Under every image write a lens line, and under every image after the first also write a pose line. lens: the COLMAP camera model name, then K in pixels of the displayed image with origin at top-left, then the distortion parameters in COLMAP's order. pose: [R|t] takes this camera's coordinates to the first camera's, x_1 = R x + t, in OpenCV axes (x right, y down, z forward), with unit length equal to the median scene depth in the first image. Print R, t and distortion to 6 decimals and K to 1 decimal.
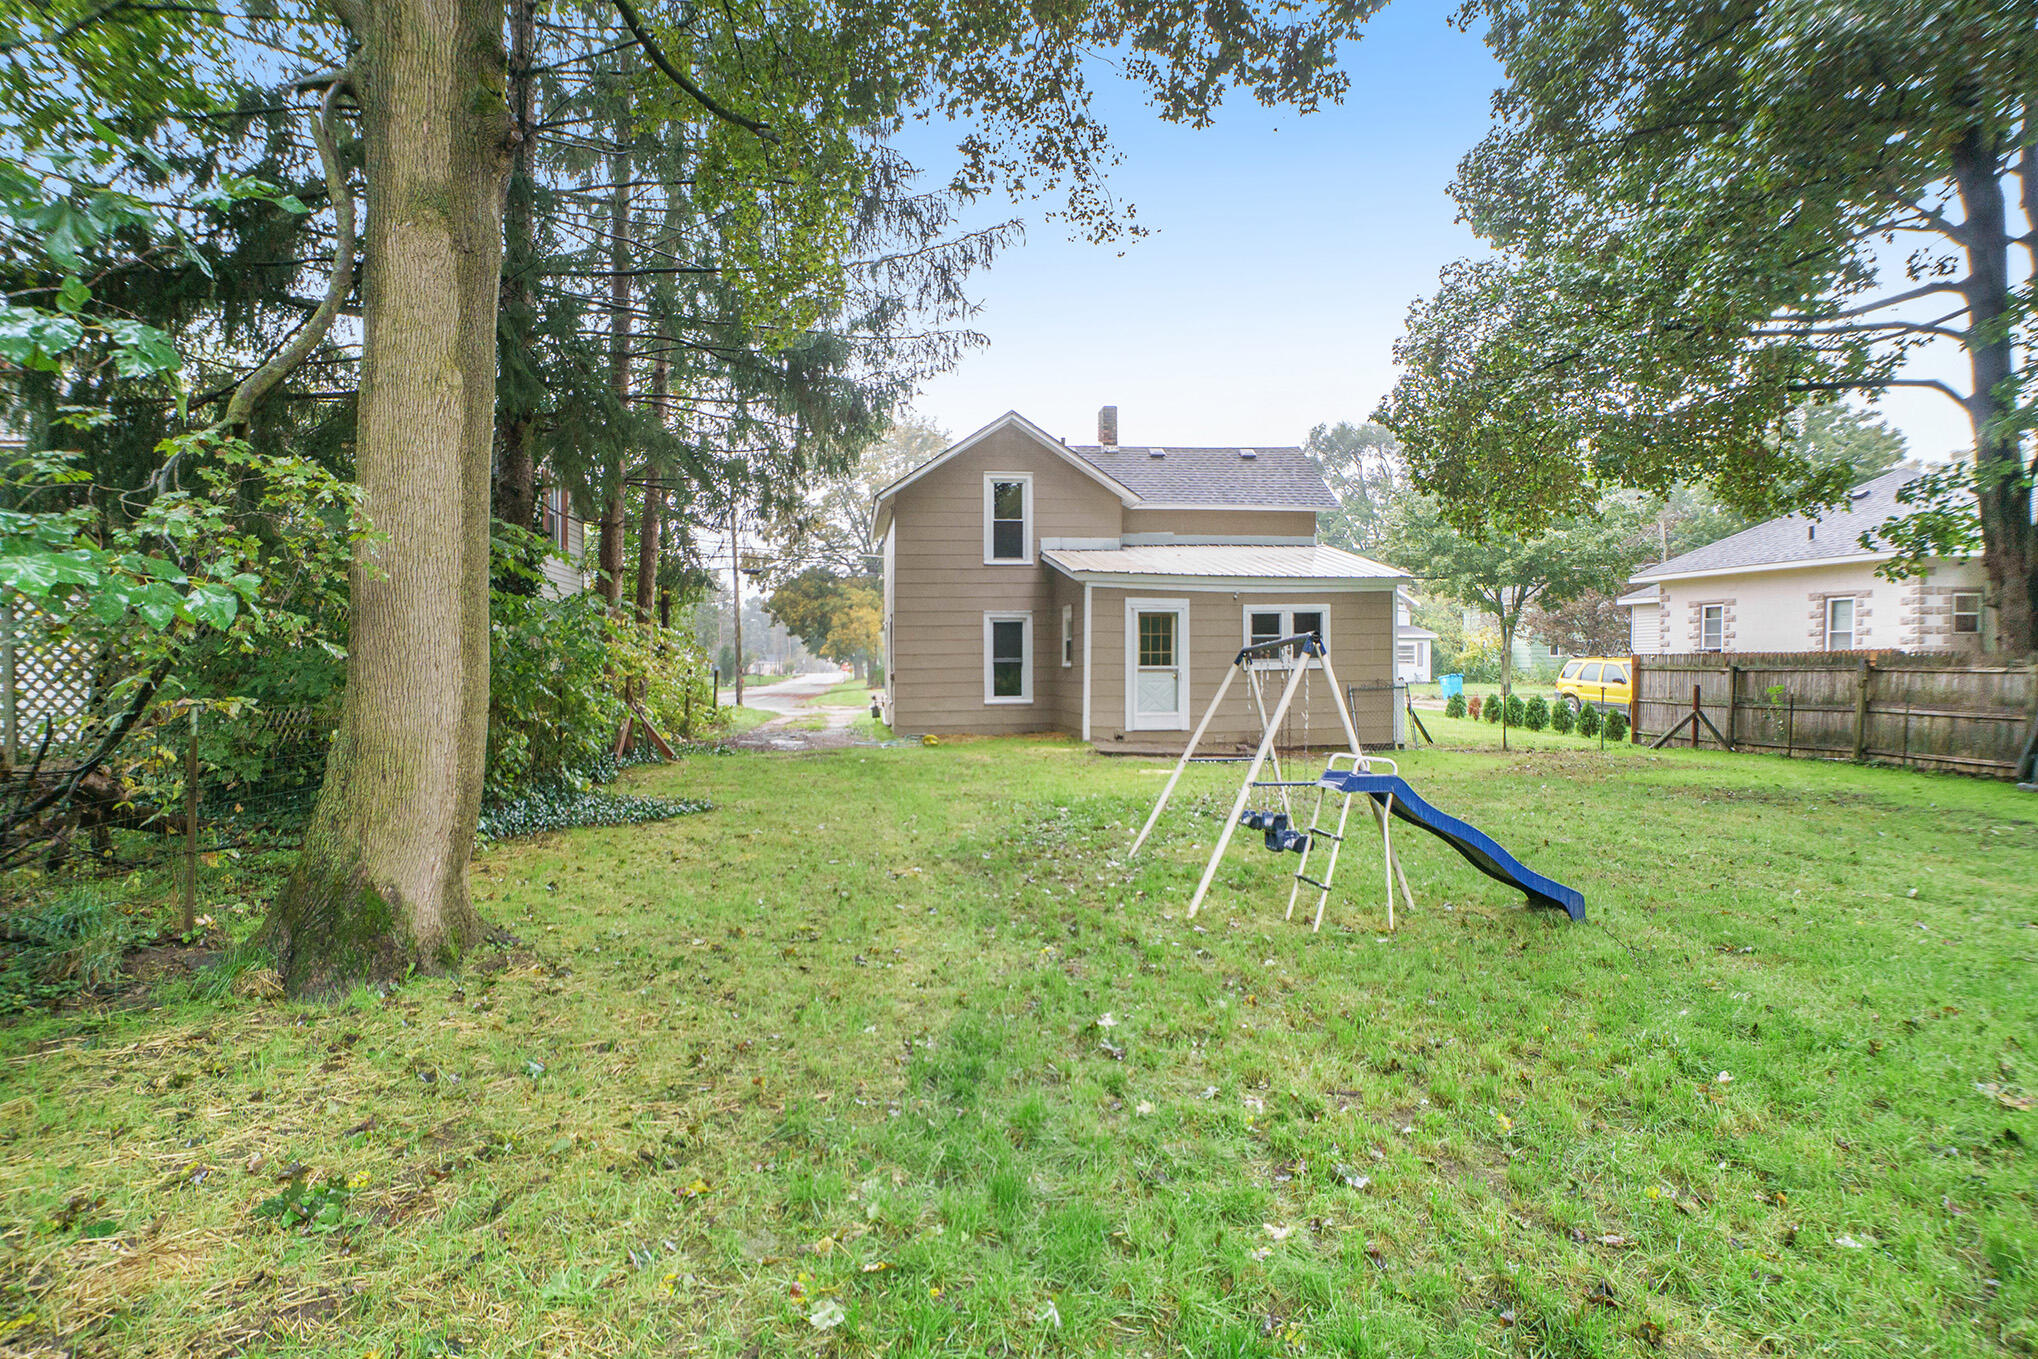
lens RADIAL K [[1102.5, 0, 1019.4], [0, 1102.5, 731.5], [0, 0, 1]] dist [-0.041673, 0.001482]
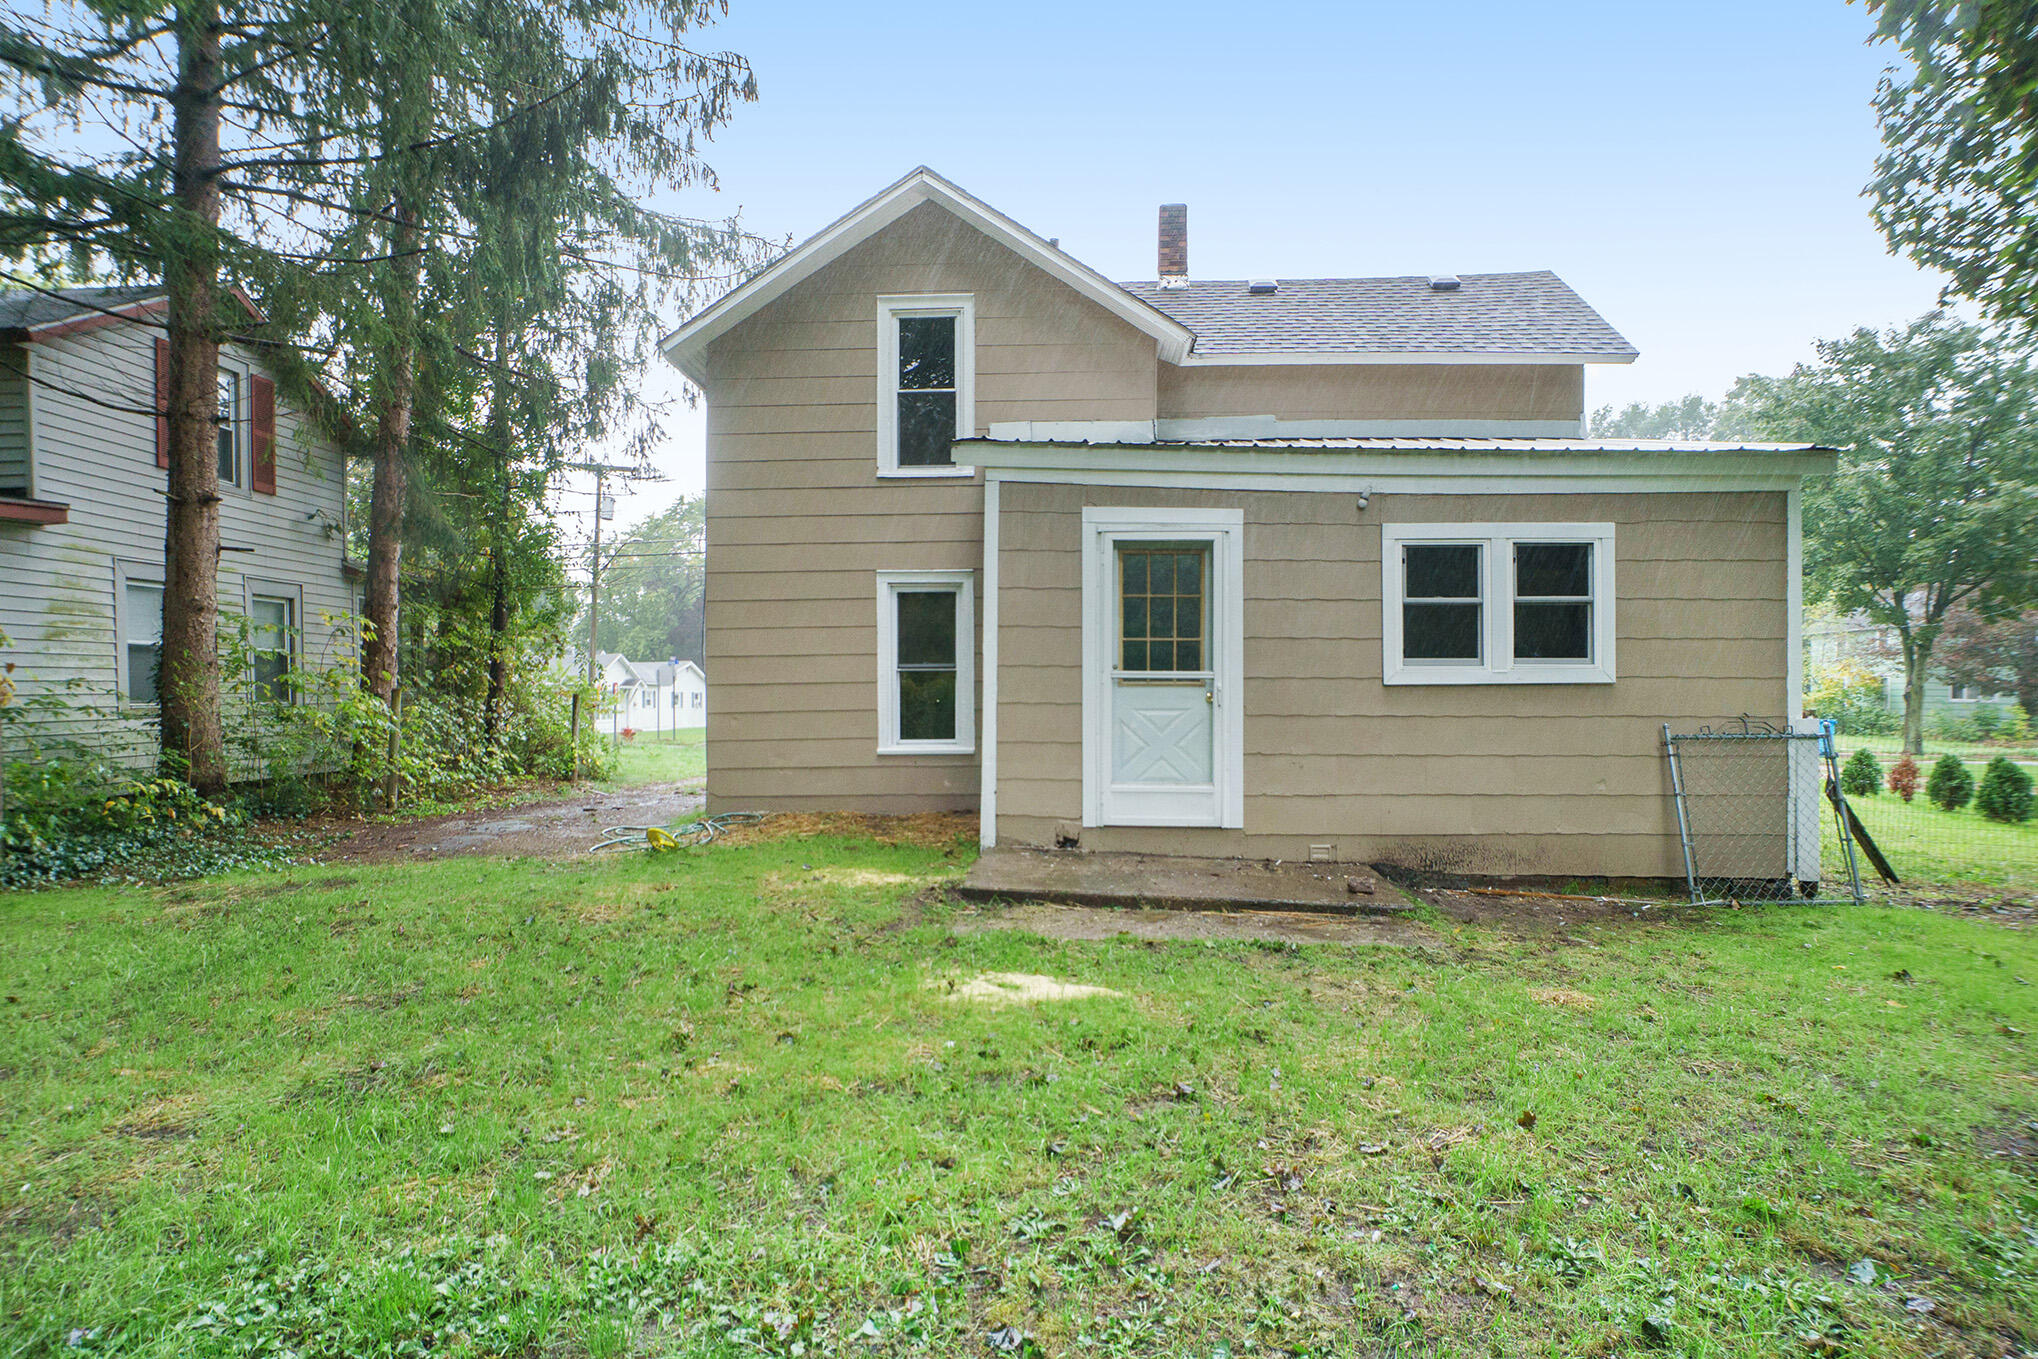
lens RADIAL K [[1102.5, 0, 1019.4], [0, 1102.5, 731.5], [0, 0, 1]] dist [-0.041673, 0.001482]
pose [[0.974462, 0.022175, -0.223454, 0.151847], [-0.030853, 0.998896, -0.035420, -0.018764], [0.222421, 0.041410, 0.974071, 0.534152]]
